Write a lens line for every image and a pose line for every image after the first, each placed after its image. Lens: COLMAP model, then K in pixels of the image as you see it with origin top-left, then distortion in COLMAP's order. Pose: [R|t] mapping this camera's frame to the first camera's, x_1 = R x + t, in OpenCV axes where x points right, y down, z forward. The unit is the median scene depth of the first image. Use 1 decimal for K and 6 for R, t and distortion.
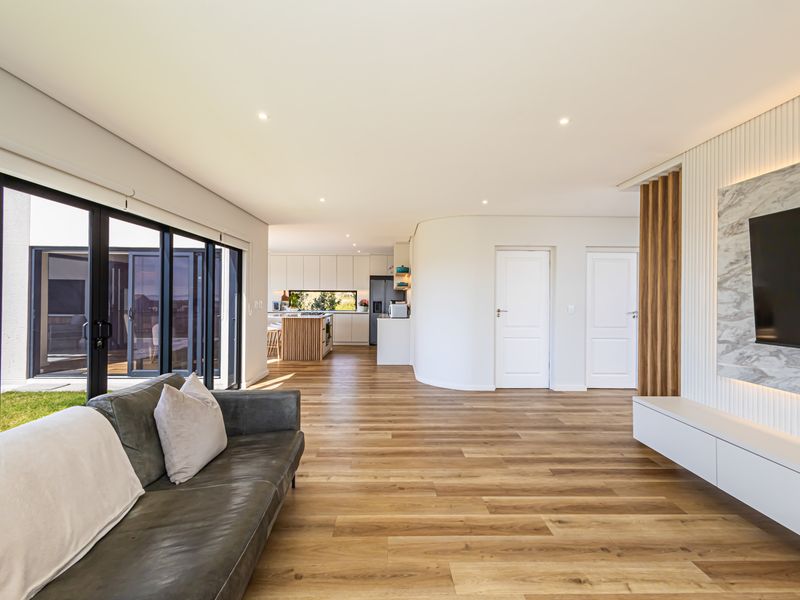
lens RADIAL K [[427.8, 0, 401.4], [0, 427.8, 296.1], [0, 0, 1]] dist [0.010944, -0.000347]
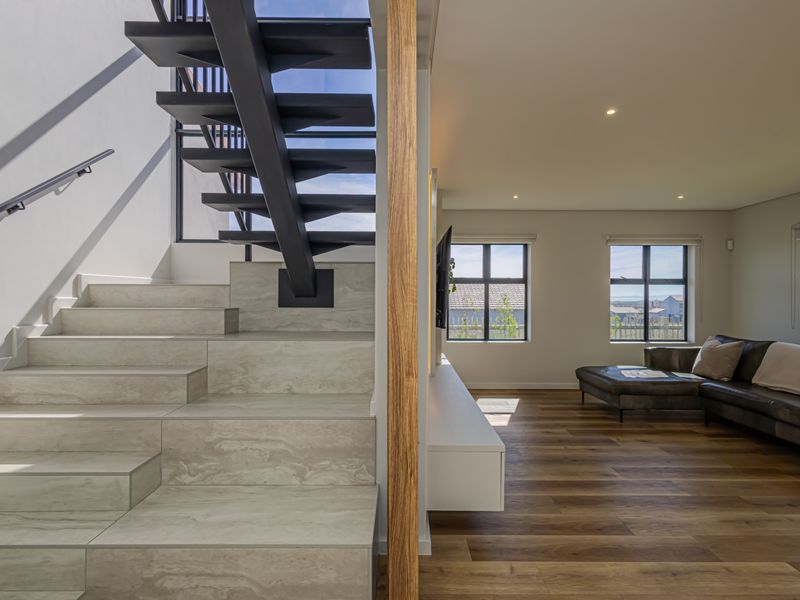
lens RADIAL K [[427.8, 0, 401.4], [0, 427.8, 296.1], [0, 0, 1]] dist [0.010944, -0.000347]
pose [[-0.999471, -0.012593, 0.029983, 0.633322], [-0.012607, 0.999920, -0.000271, 0.013111], [-0.029977, -0.000648, -0.999550, 1.533638]]
